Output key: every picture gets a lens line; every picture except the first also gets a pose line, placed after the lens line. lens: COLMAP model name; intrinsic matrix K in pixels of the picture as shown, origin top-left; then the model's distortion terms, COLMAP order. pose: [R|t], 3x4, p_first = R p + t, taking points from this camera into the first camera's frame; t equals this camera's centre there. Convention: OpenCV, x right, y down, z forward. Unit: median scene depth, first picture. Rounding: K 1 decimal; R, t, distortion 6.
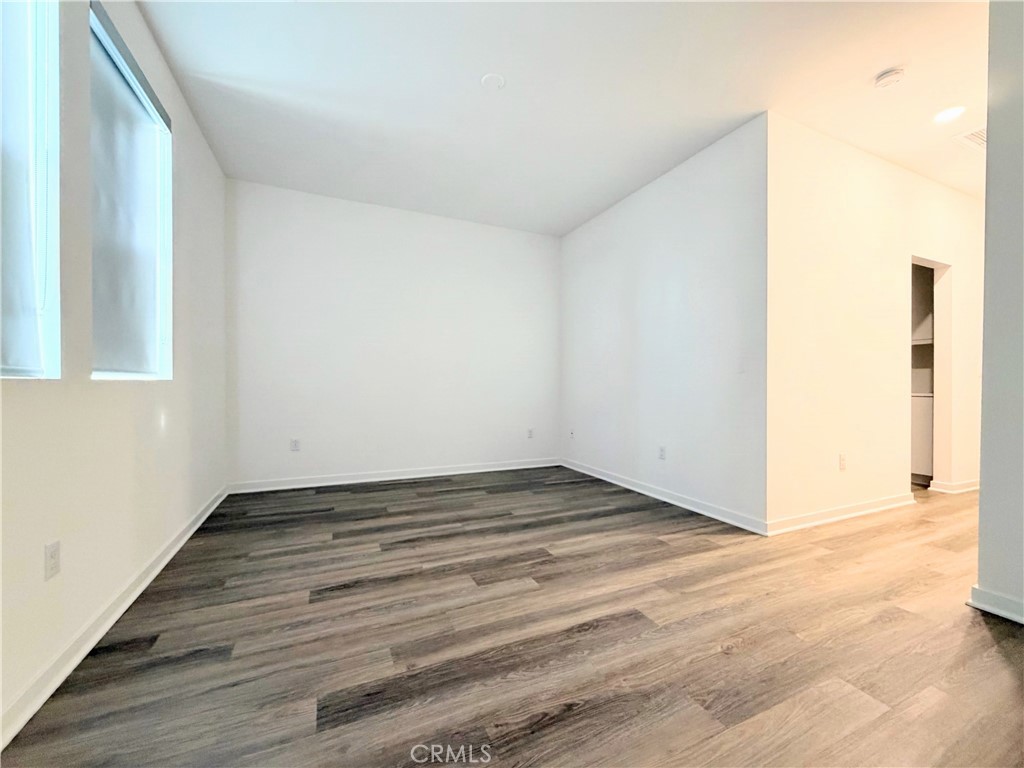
lens RADIAL K [[410.9, 0, 513.4], [0, 410.9, 382.6], [0, 0, 1]] dist [0.000533, -0.001128]
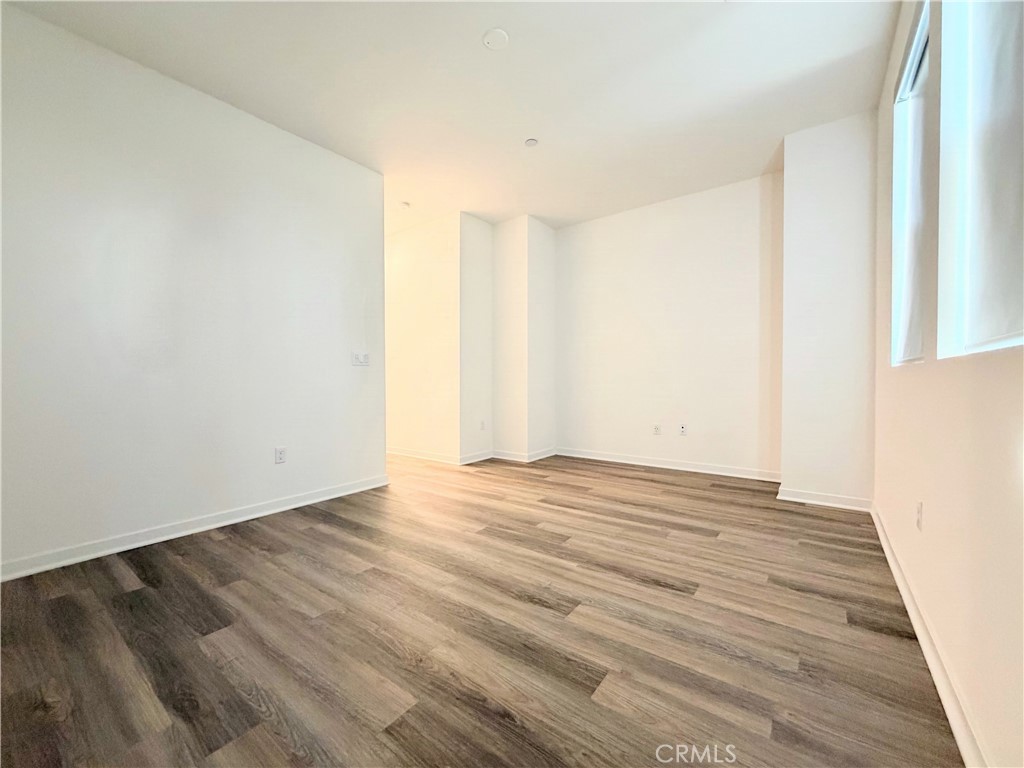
lens RADIAL K [[410.9, 0, 512.9], [0, 410.9, 383.1], [0, 0, 1]] dist [0.000533, -0.001128]
pose [[-0.484588, -0.010141, 0.874684, -1.028631], [0.004054, 0.999896, 0.013839, 0.020609], [-0.874733, 0.010252, -0.484497, 1.681414]]
